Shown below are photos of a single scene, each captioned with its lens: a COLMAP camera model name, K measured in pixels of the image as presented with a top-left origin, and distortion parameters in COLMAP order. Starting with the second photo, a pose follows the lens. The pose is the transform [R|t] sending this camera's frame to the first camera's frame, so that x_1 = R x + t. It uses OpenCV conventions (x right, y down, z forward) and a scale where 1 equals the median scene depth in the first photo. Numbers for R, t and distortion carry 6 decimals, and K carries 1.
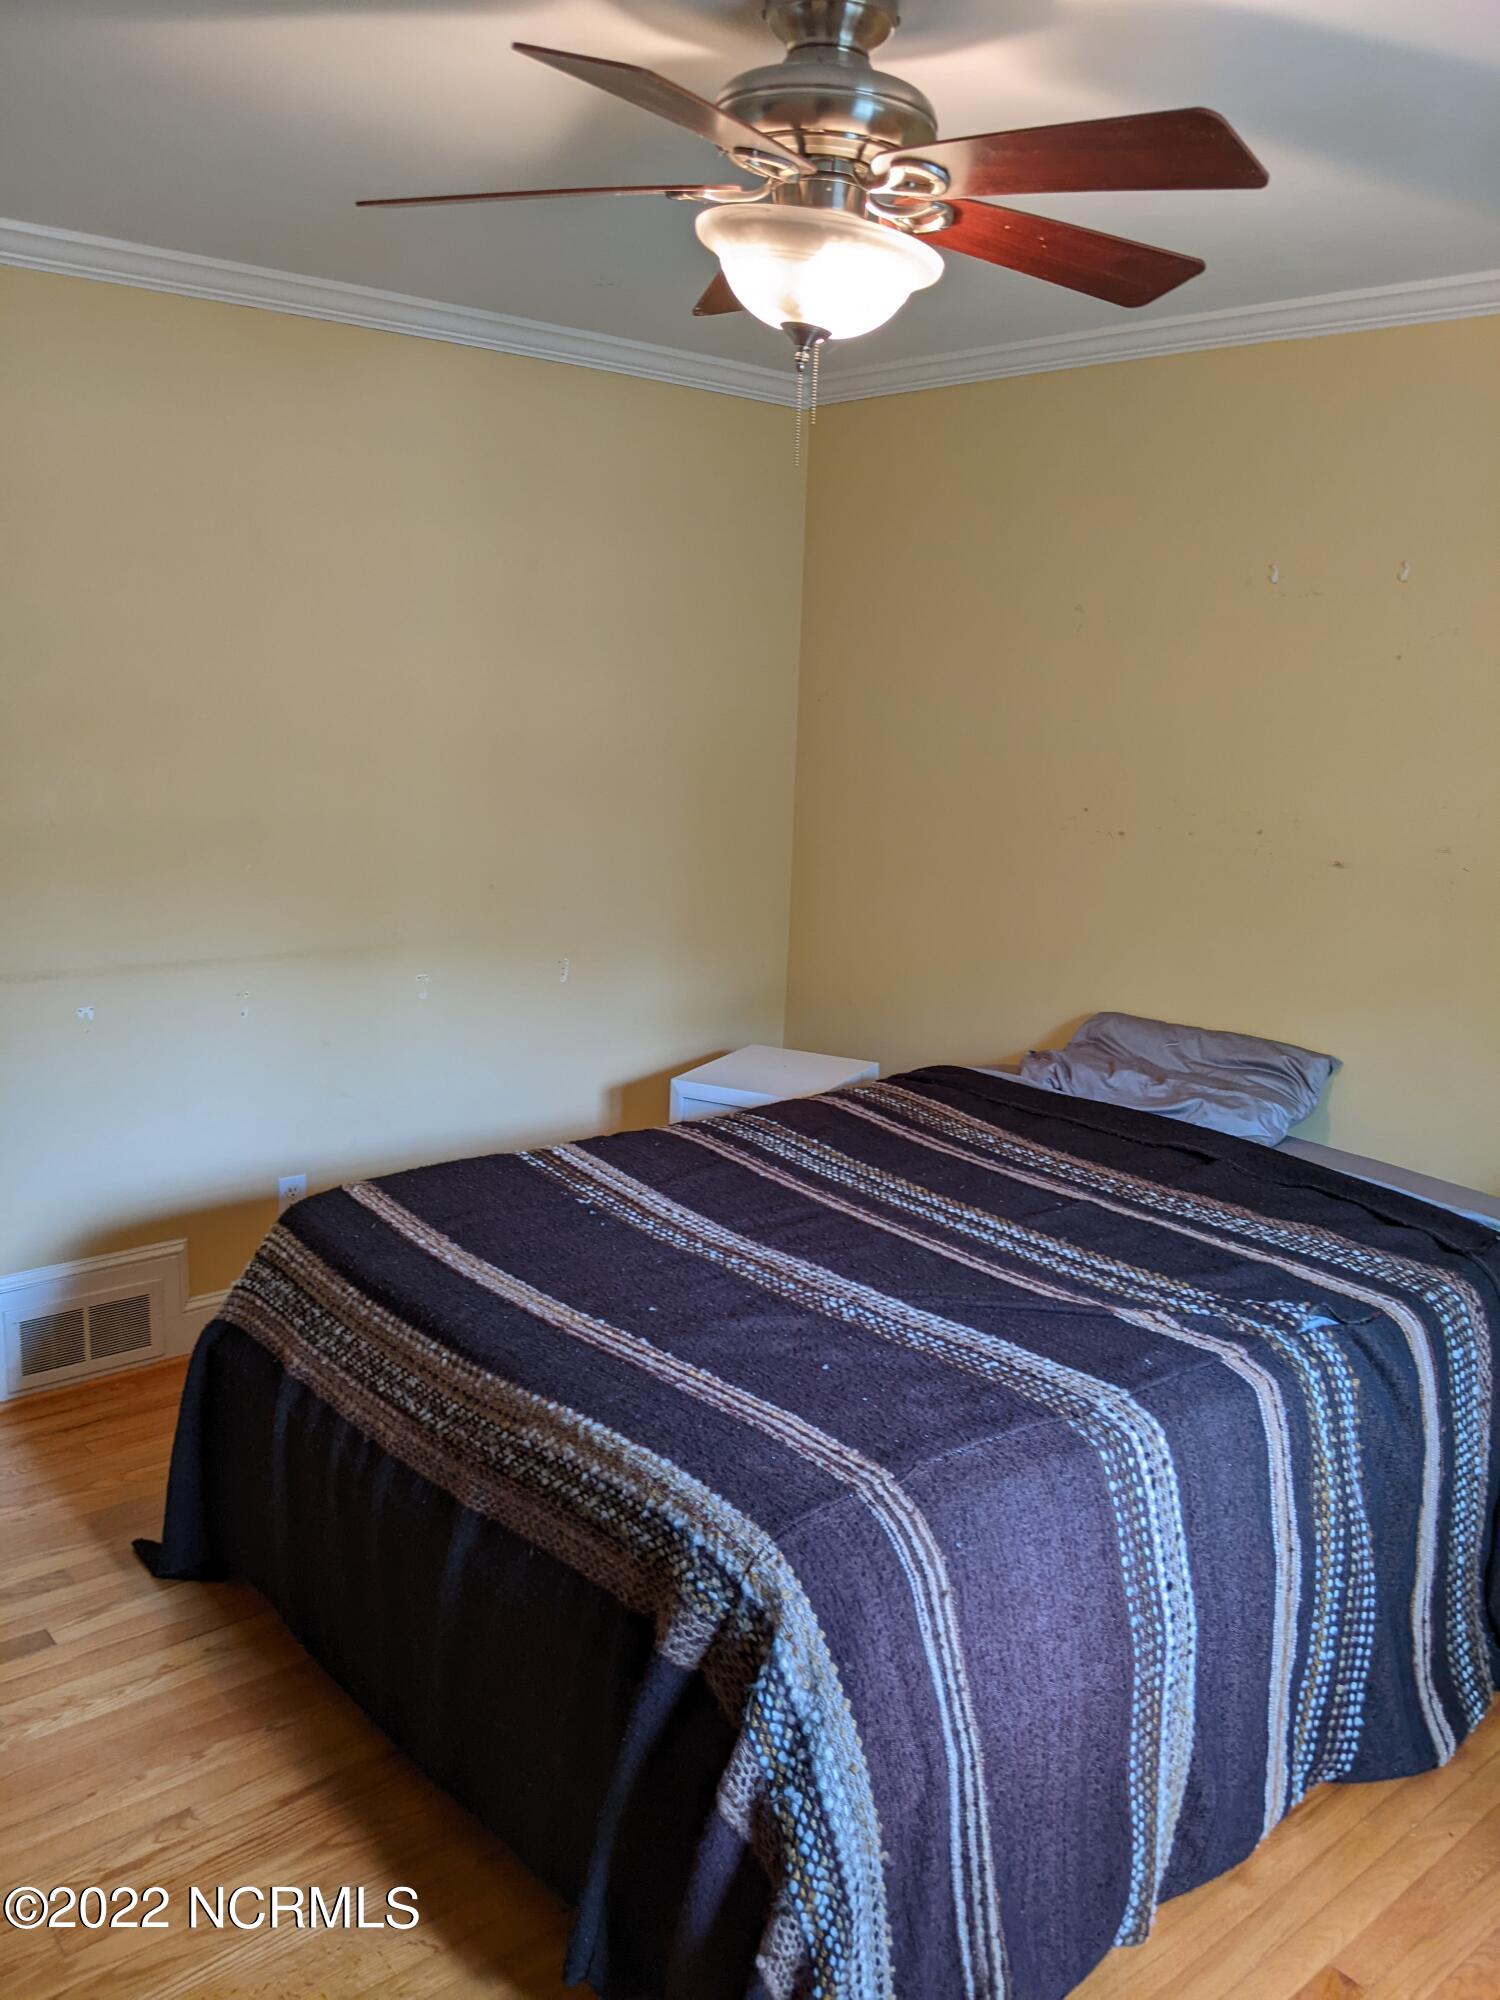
lens RADIAL K [[1608.3, 0, 761.7], [0, 1608.3, 1001.6], [0, 0, 1]] dist [0.083542, -0.160272]
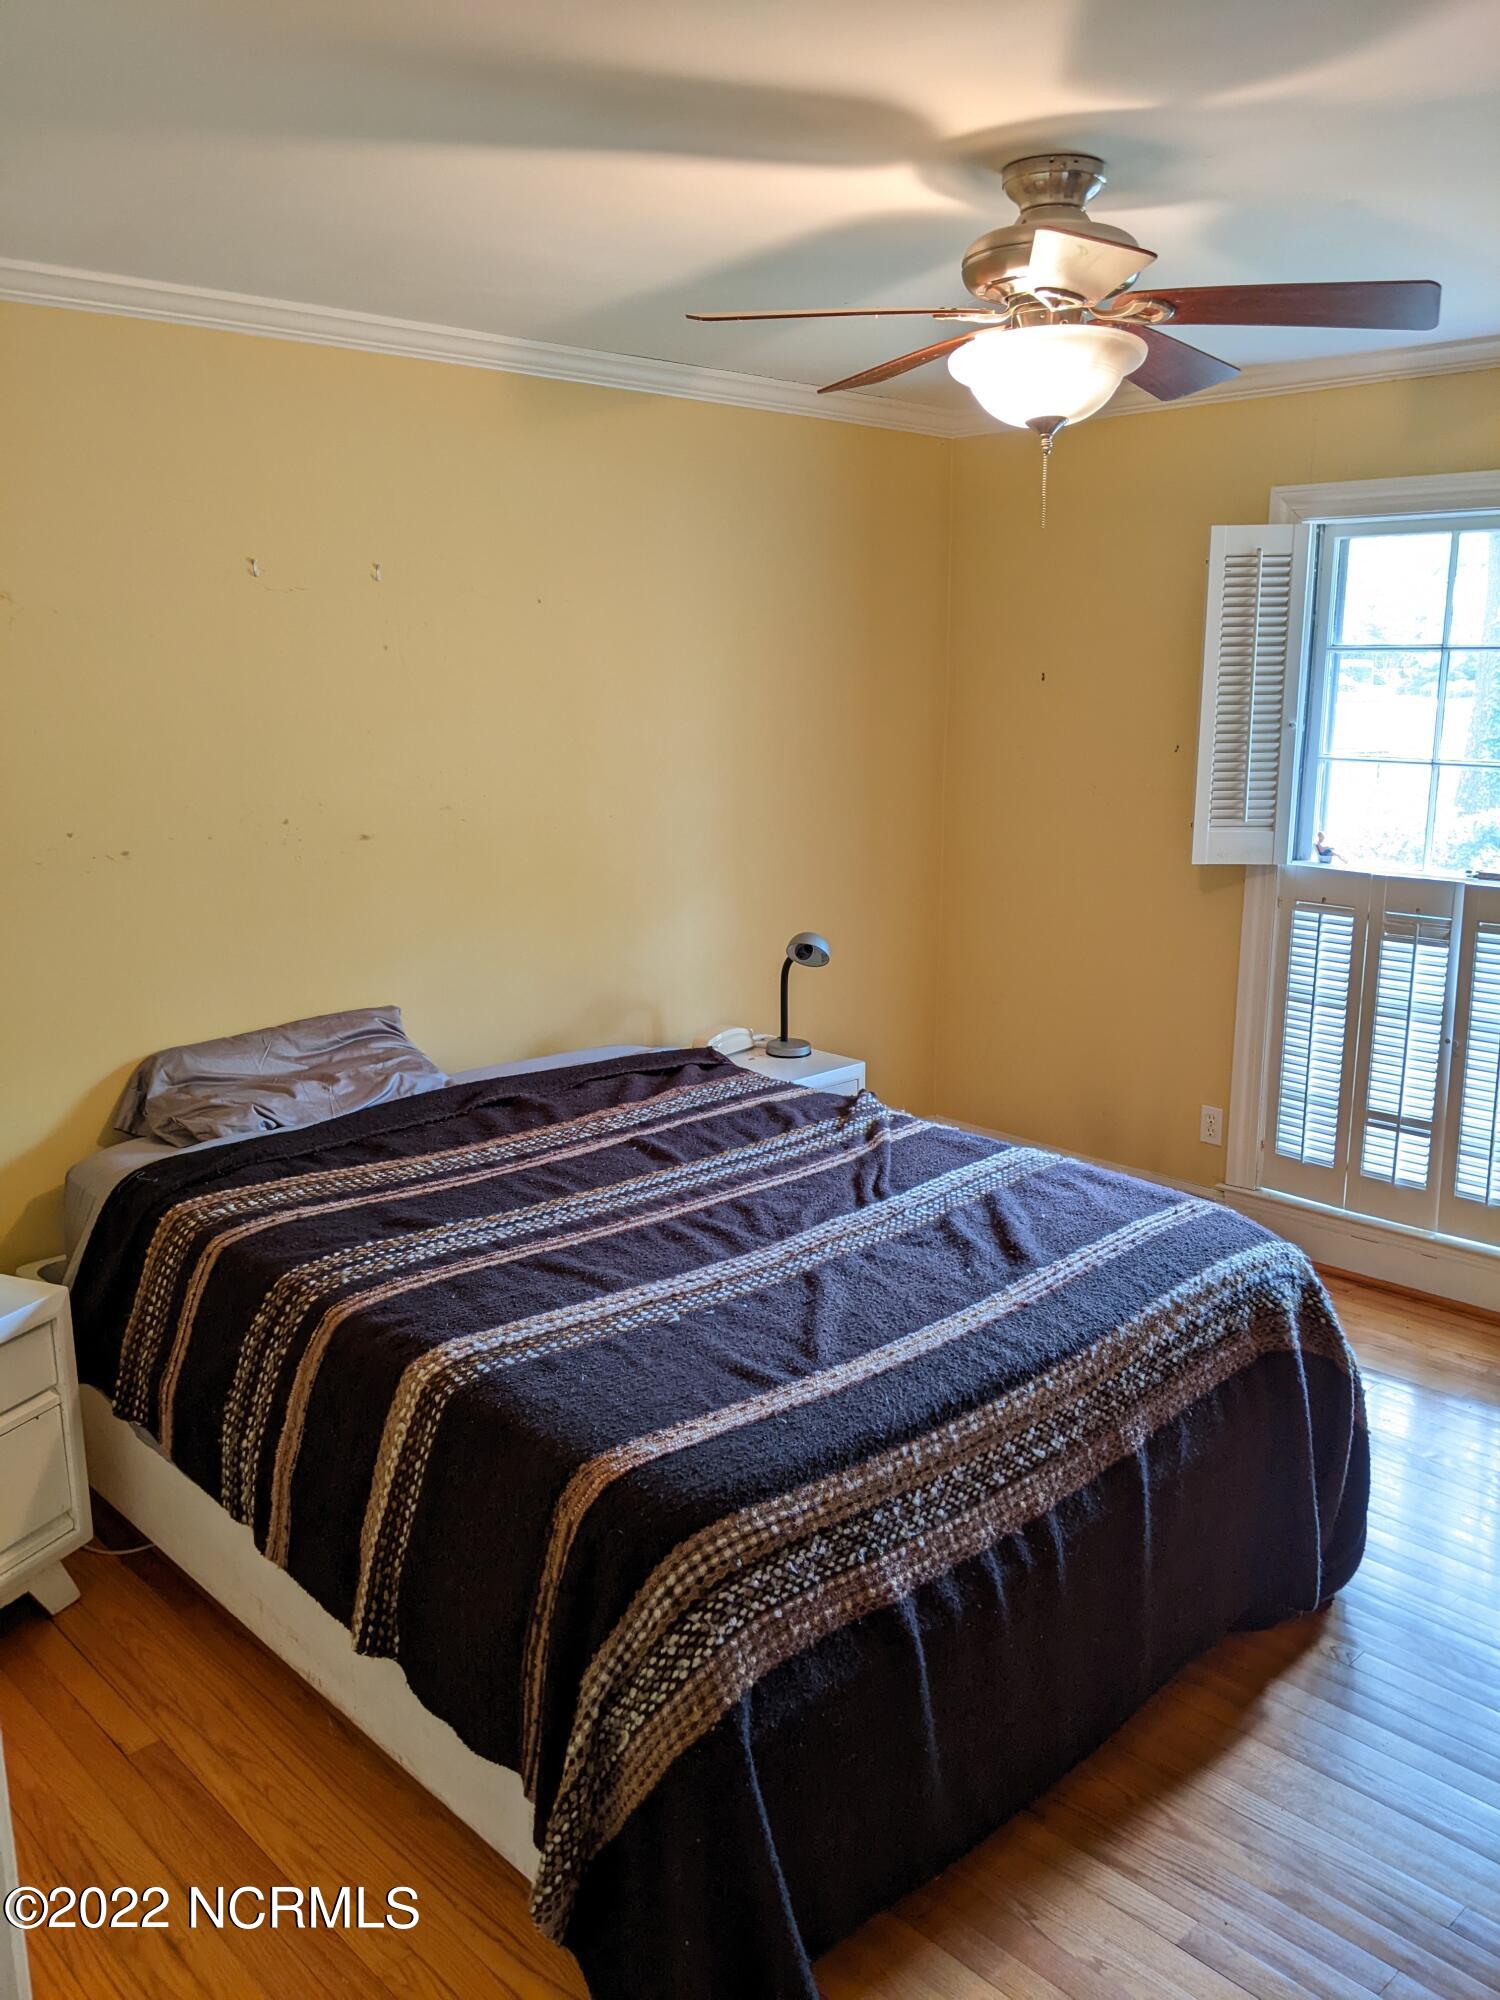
lens RADIAL K [[1608.3, 0, 761.7], [0, 1608.3, 1001.6], [0, 0, 1]] dist [0.083542, -0.160272]
pose [[-0.056478, -0.251749, 0.966143, -0.922793], [0.202339, 0.944721, 0.257995, -0.255294], [-0.977686, 0.210059, -0.002418, 0.934367]]
